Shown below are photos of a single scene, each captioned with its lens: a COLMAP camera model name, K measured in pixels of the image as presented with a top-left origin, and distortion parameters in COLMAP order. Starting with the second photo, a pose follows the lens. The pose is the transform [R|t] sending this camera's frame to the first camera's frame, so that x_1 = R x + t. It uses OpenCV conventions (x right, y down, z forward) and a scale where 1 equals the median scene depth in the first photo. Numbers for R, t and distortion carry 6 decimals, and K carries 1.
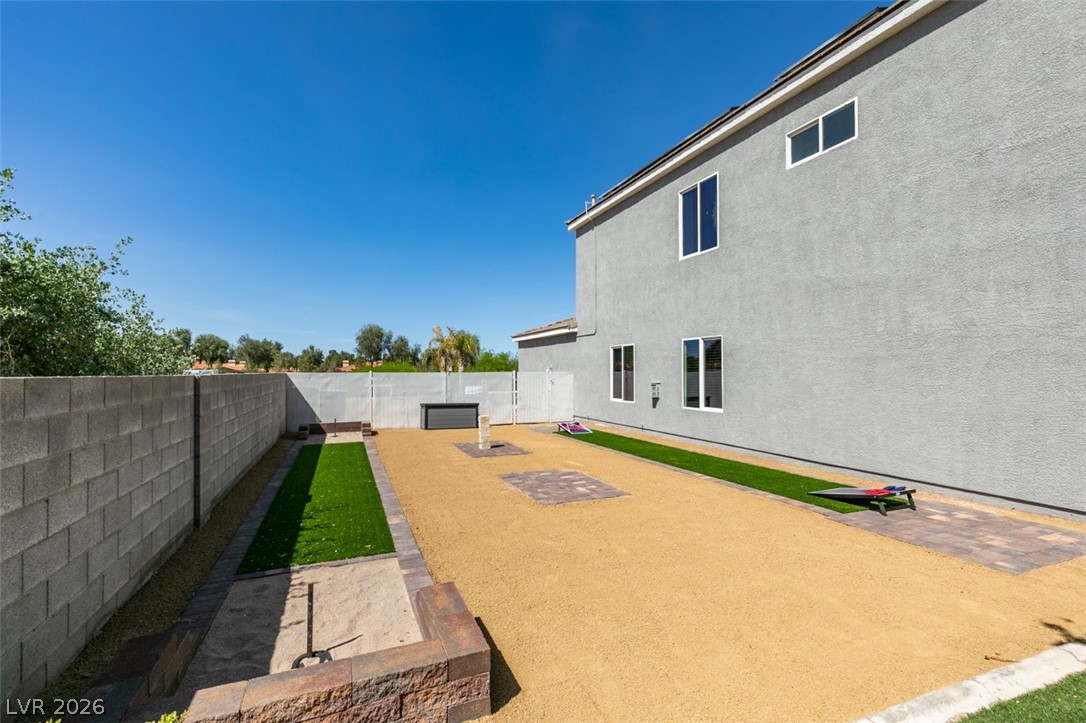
lens RADIAL K [[483.0, 0, 534.2], [0, 483.0, 365.1], [0, 0, 1]] dist [0.000931, 0.000201]
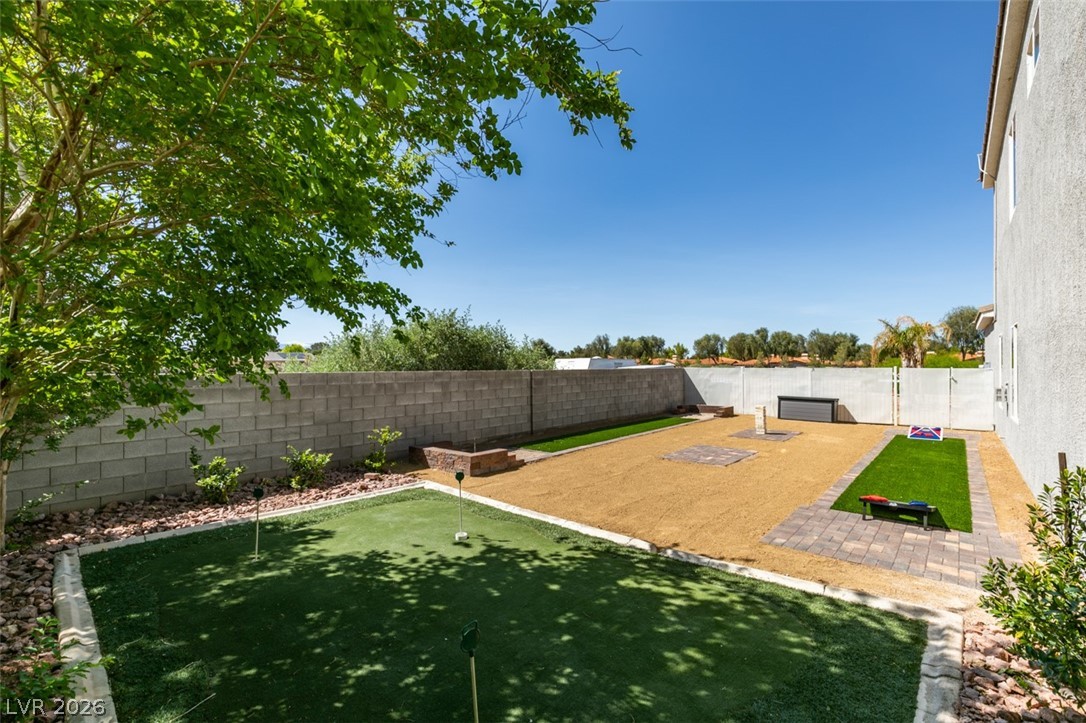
lens RADIAL K [[483.0, 0, 543.8], [0, 483.0, 365.6], [0, 0, 1]] dist [0.000931, 0.000201]
pose [[0.464185, 0.001263, -0.885737, 0.872635], [0.012816, 0.999885, 0.008142, -0.011435], [0.885646, -0.015131, 0.464115, -0.016342]]
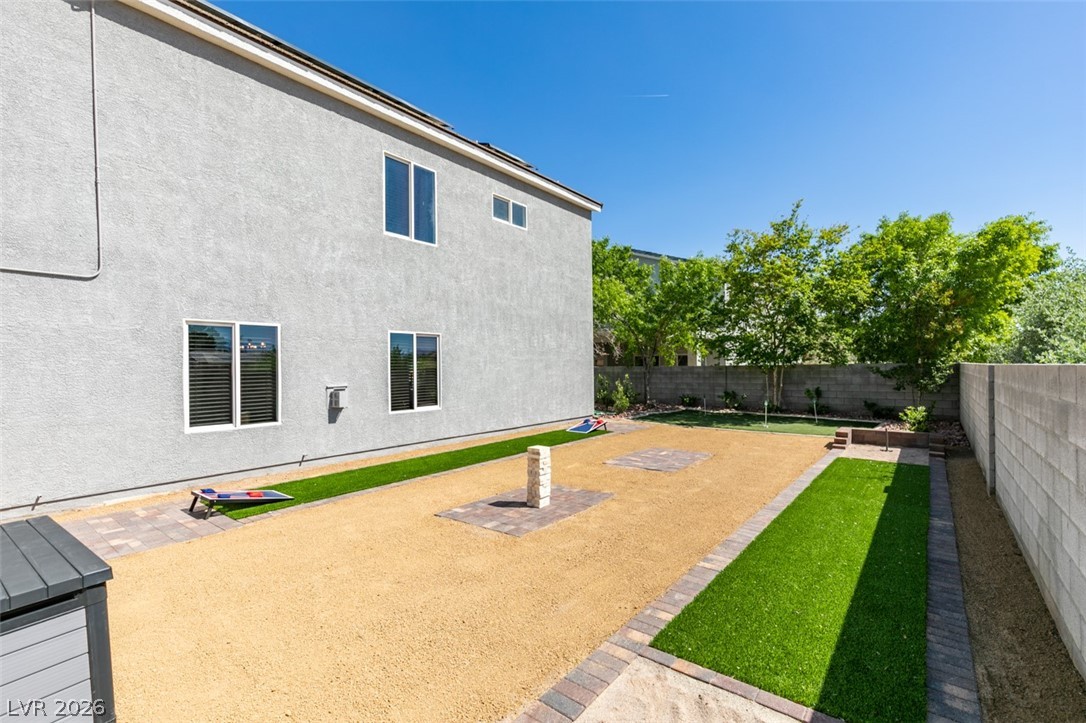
lens RADIAL K [[483.0, 0, 545.8], [0, 483.0, 367.7], [0, 0, 1]] dist [0.000931, 0.000201]
pose [[-0.497618, 0.008625, 0.867353, -0.754106], [0.002026, 0.999959, -0.008781, 0.024323], [-0.867394, -0.002613, -0.497616, 1.621451]]
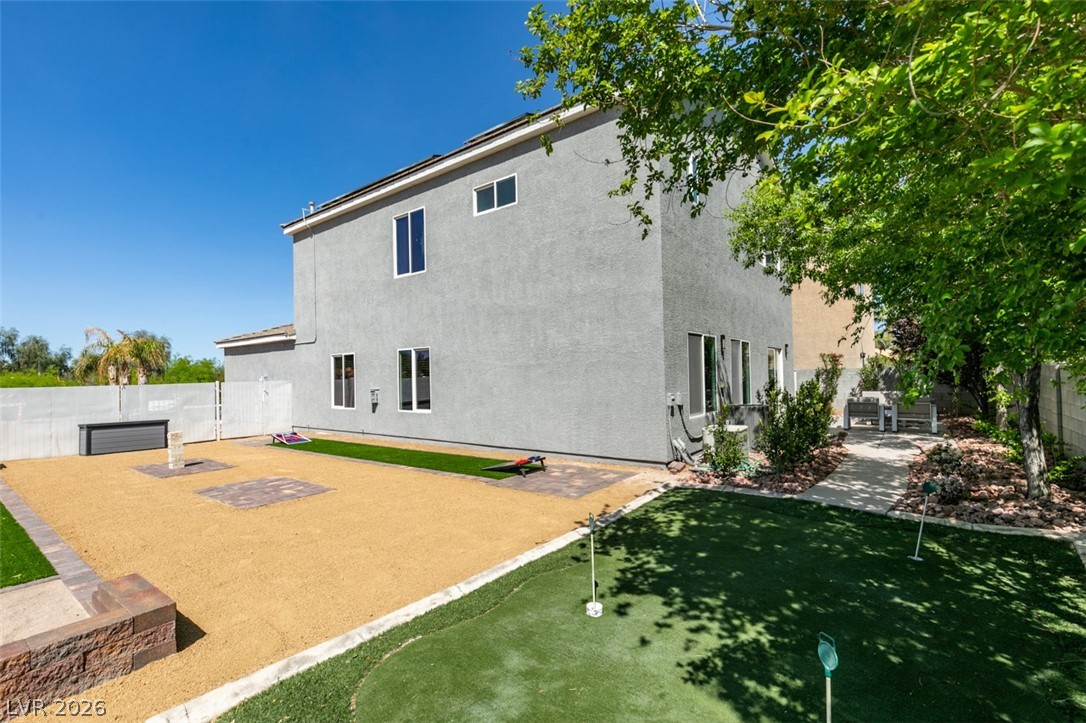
lens RADIAL K [[483.0, 0, 542.0], [0, 483.0, 365.1], [0, 0, 1]] dist [0.000931, 0.000201]
pose [[0.856587, -0.008179, 0.515937, 0.023984], [0.014177, 0.999870, -0.007688, -0.005820], [-0.515807, 0.013900, 0.856592, -0.171582]]
